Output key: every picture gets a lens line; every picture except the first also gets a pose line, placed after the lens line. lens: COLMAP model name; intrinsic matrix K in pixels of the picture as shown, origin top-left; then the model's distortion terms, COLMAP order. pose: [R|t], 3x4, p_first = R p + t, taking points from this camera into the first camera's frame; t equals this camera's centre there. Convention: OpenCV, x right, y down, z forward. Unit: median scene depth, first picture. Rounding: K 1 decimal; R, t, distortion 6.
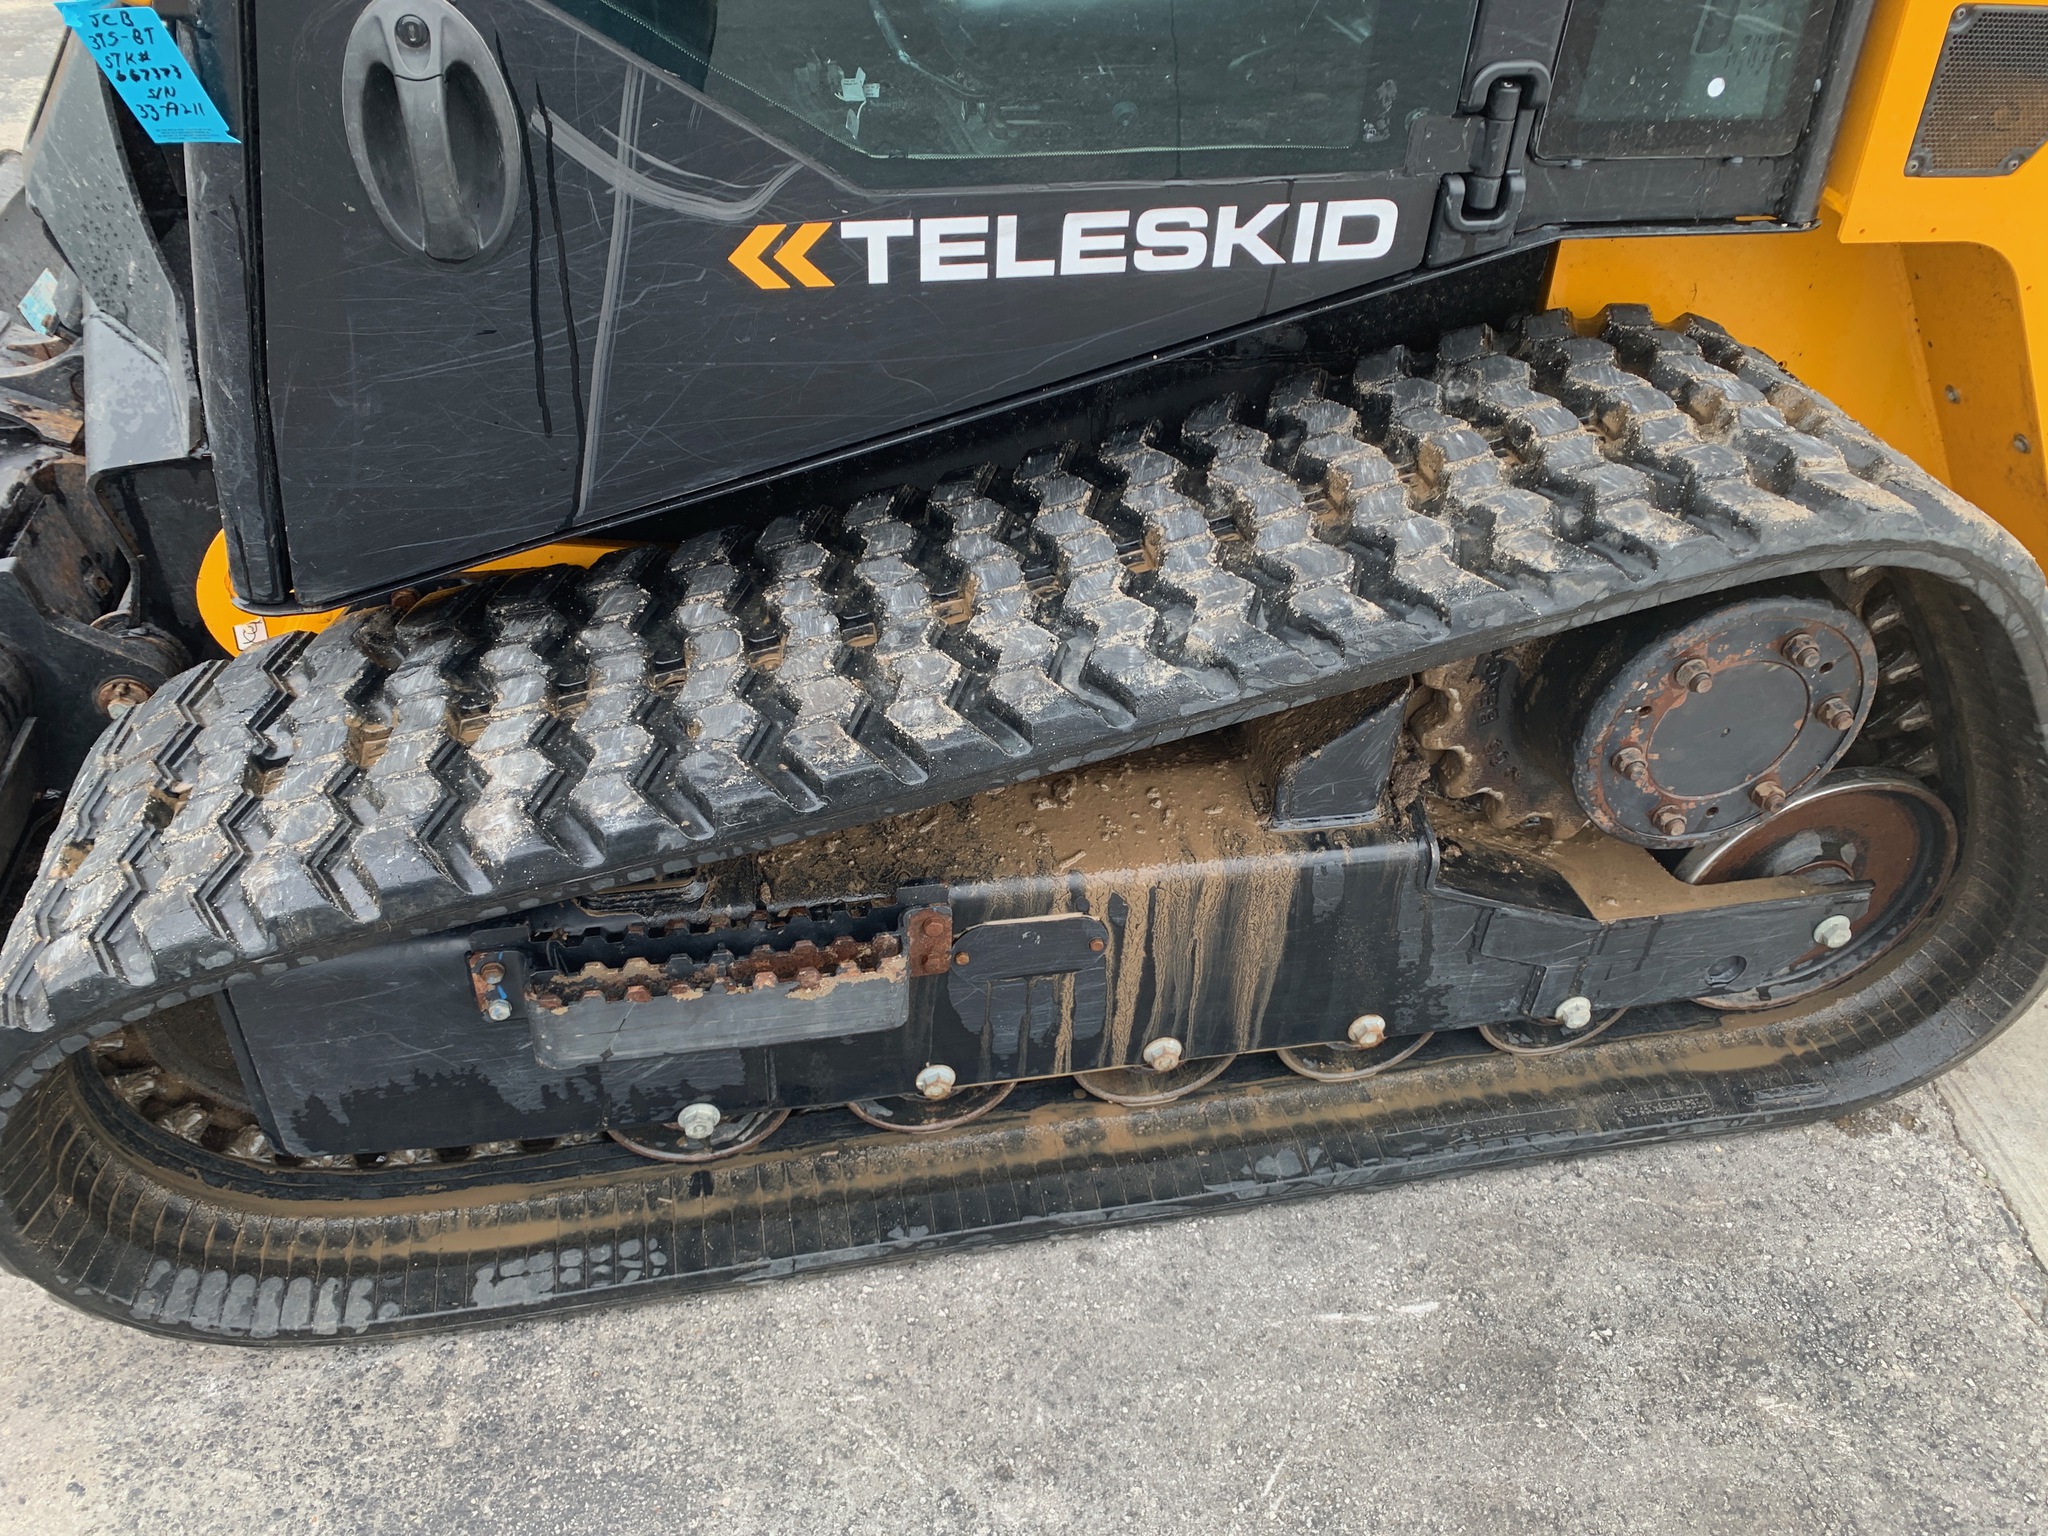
lens RADIAL K [[1535.7, 0, 1005.0], [0, 1535.7, 741.1], [0, 0, 1]] dist [0.002817, -0.000412]
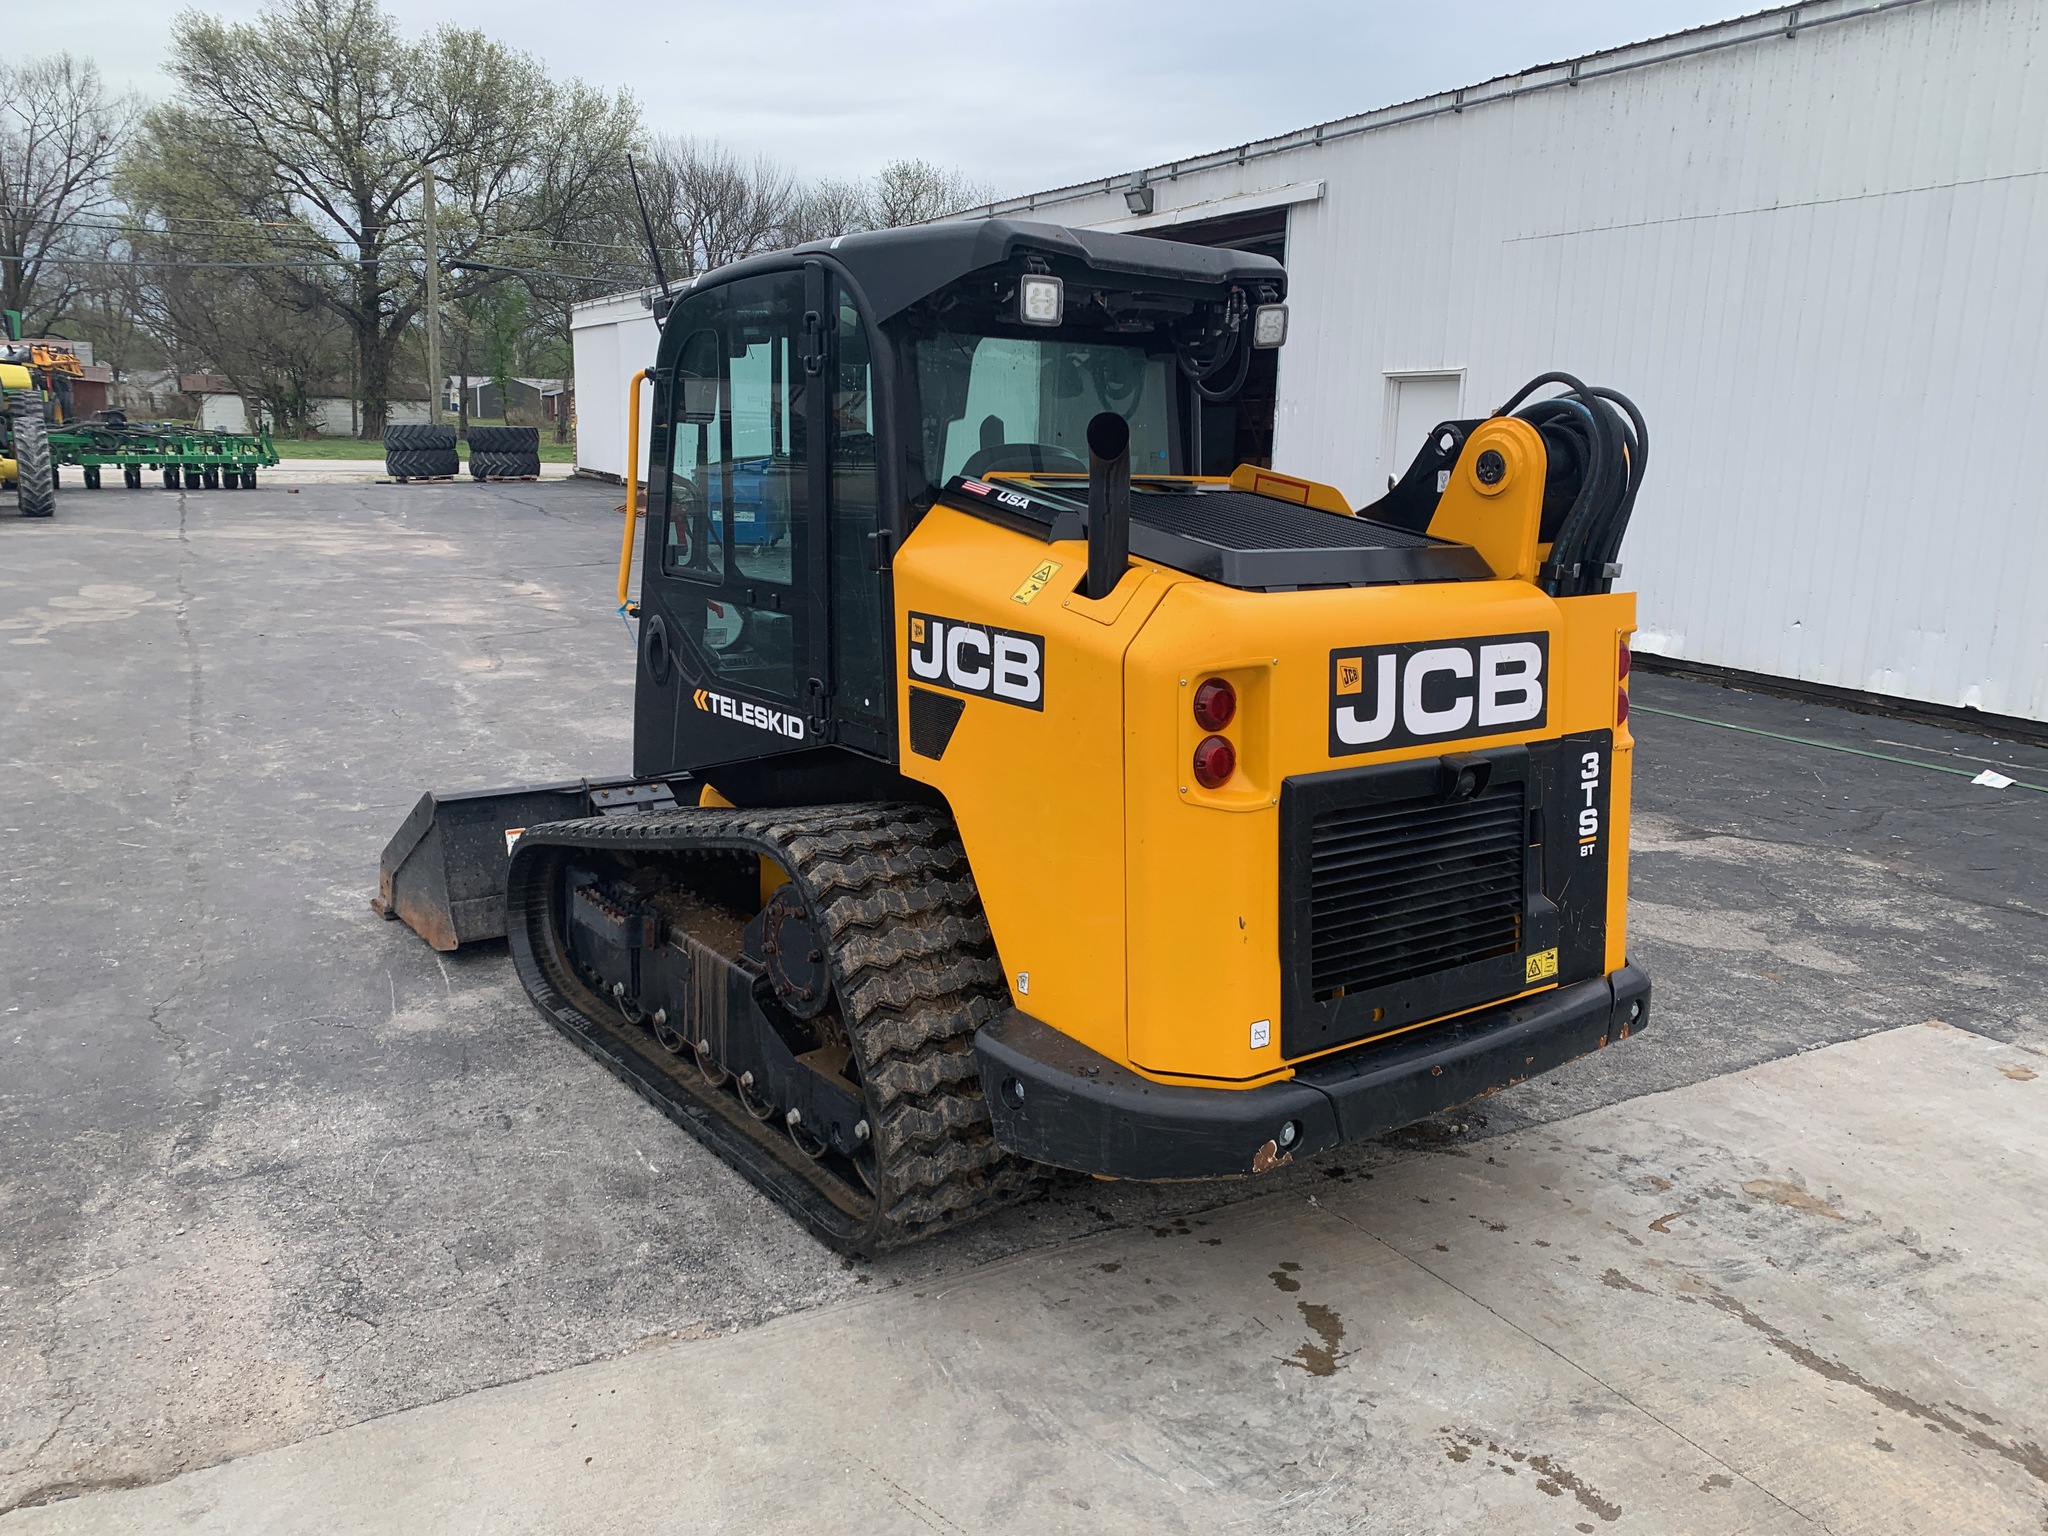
lens RADIAL K [[1564.3, 0, 1032.4], [0, 1564.3, 758.3], [0, 0, 1]] dist [0.005873, 0.003106]
pose [[0.442783, 0.154227, -0.883265, 3.002432], [-0.563847, 0.813831, -0.140555, -0.129796], [0.697151, 0.560262, 0.447311, 0.043004]]
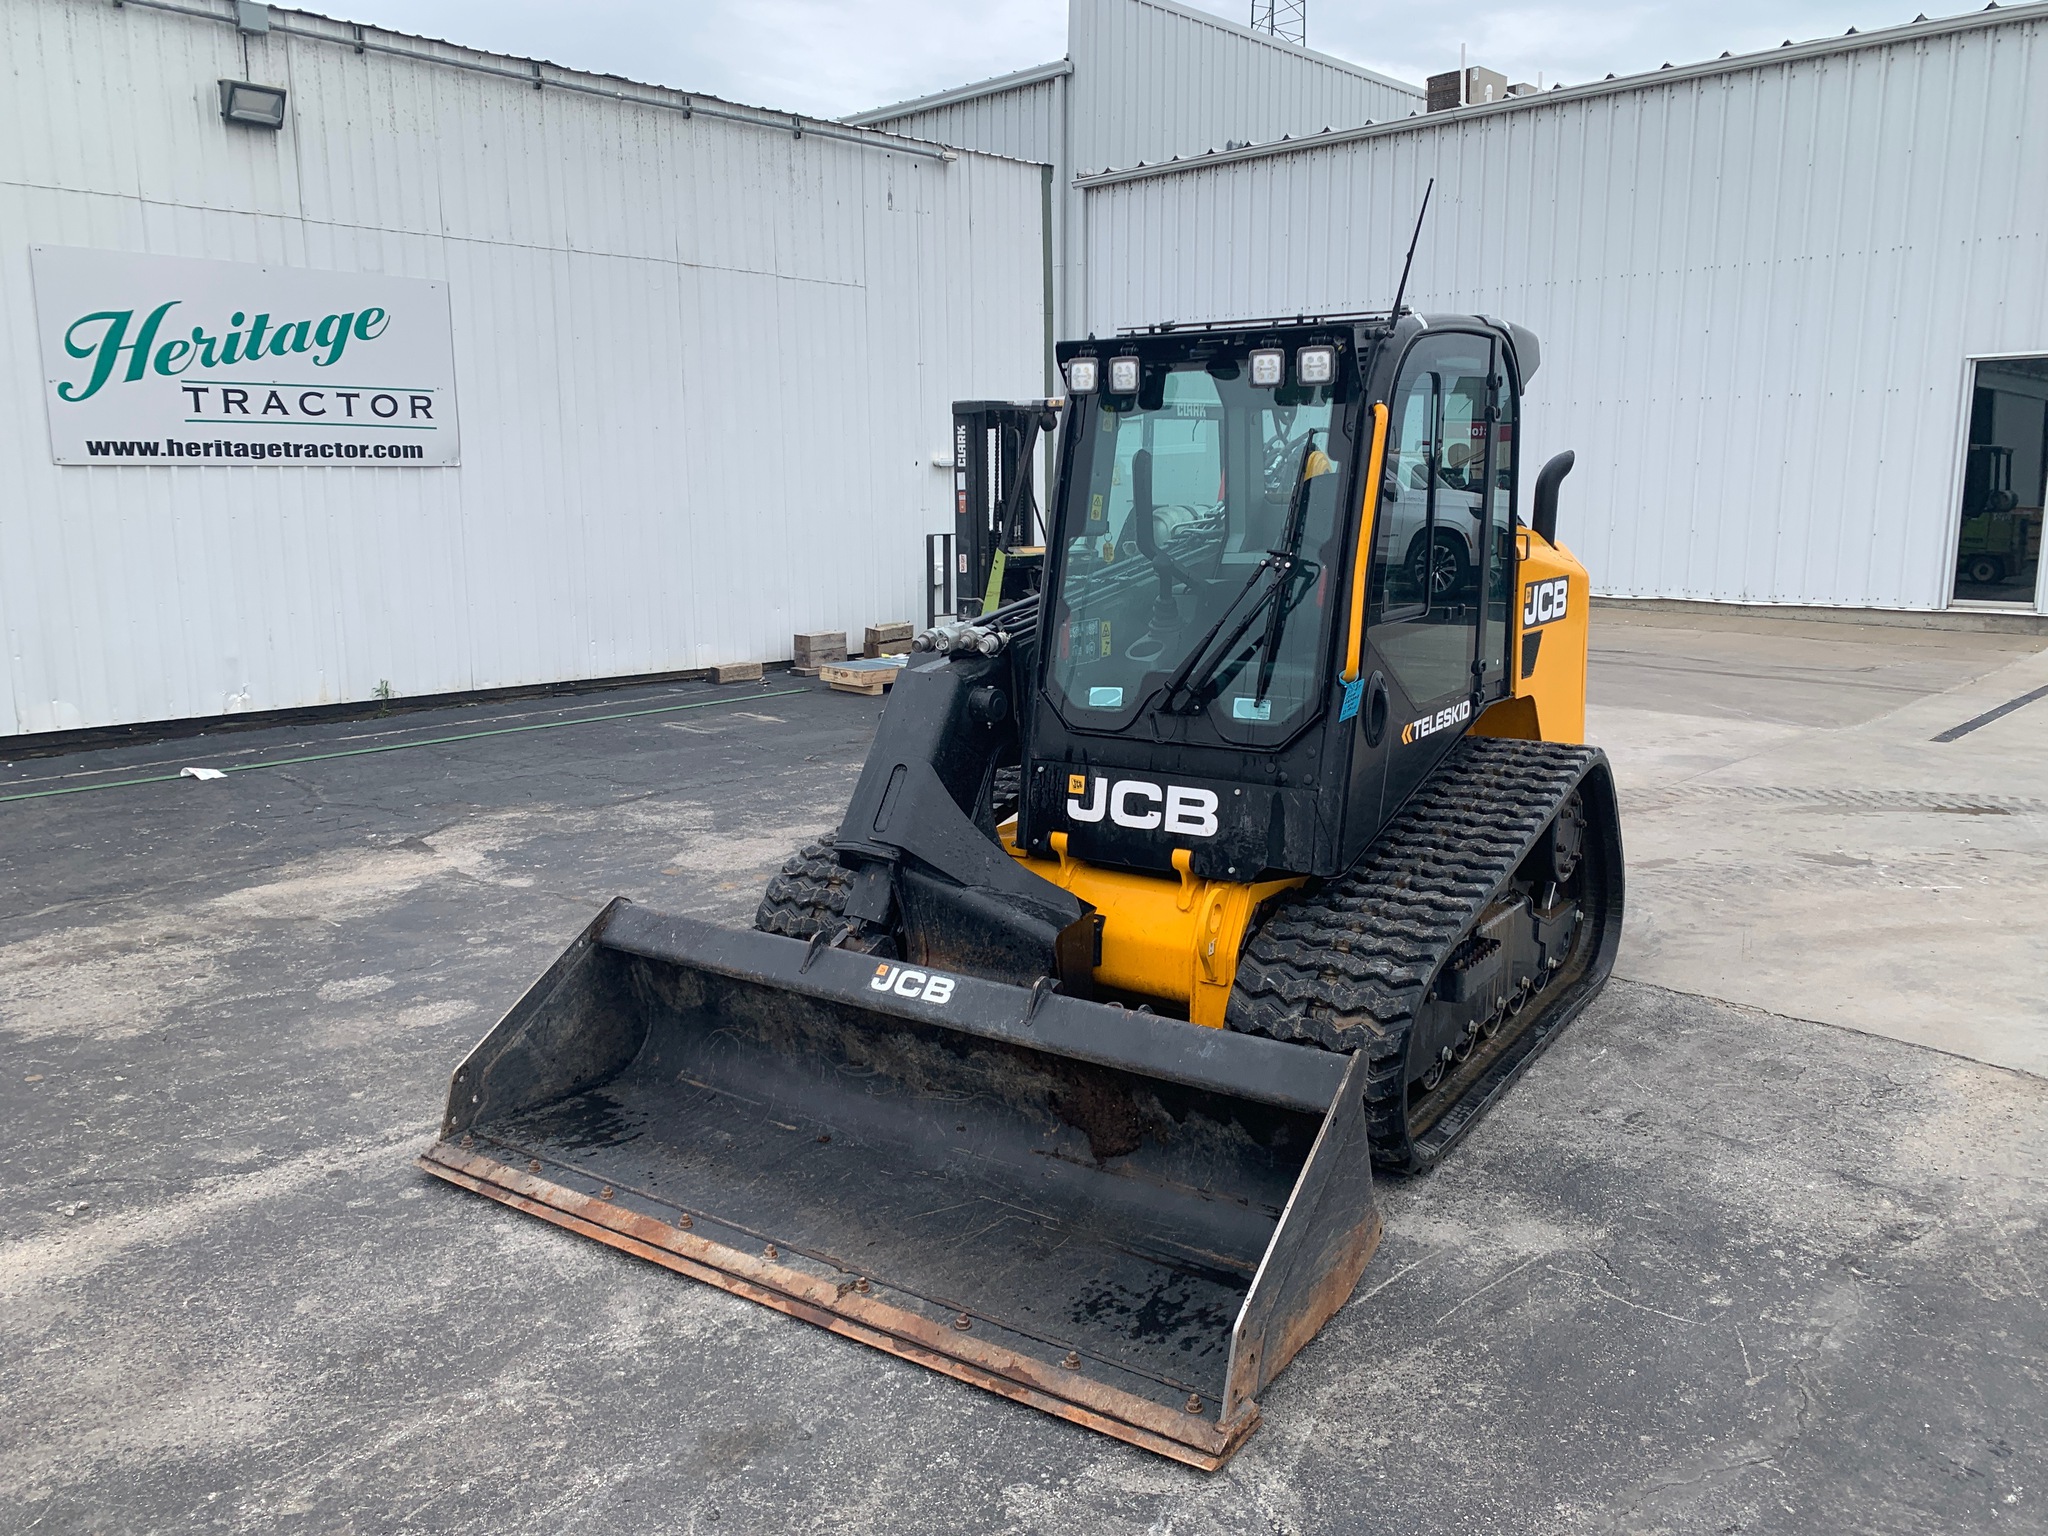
lens RADIAL K [[1566.7, 0, 1016.6], [0, 1566.7, 746.2], [0, 0, 1]] dist [0.017641, -0.012782]
pose [[0.715767, -0.163255, 0.678988, -2.914403], [0.459647, 0.842118, -0.282068, 0.269401], [-0.525739, 0.513990, 0.677800, -0.823357]]
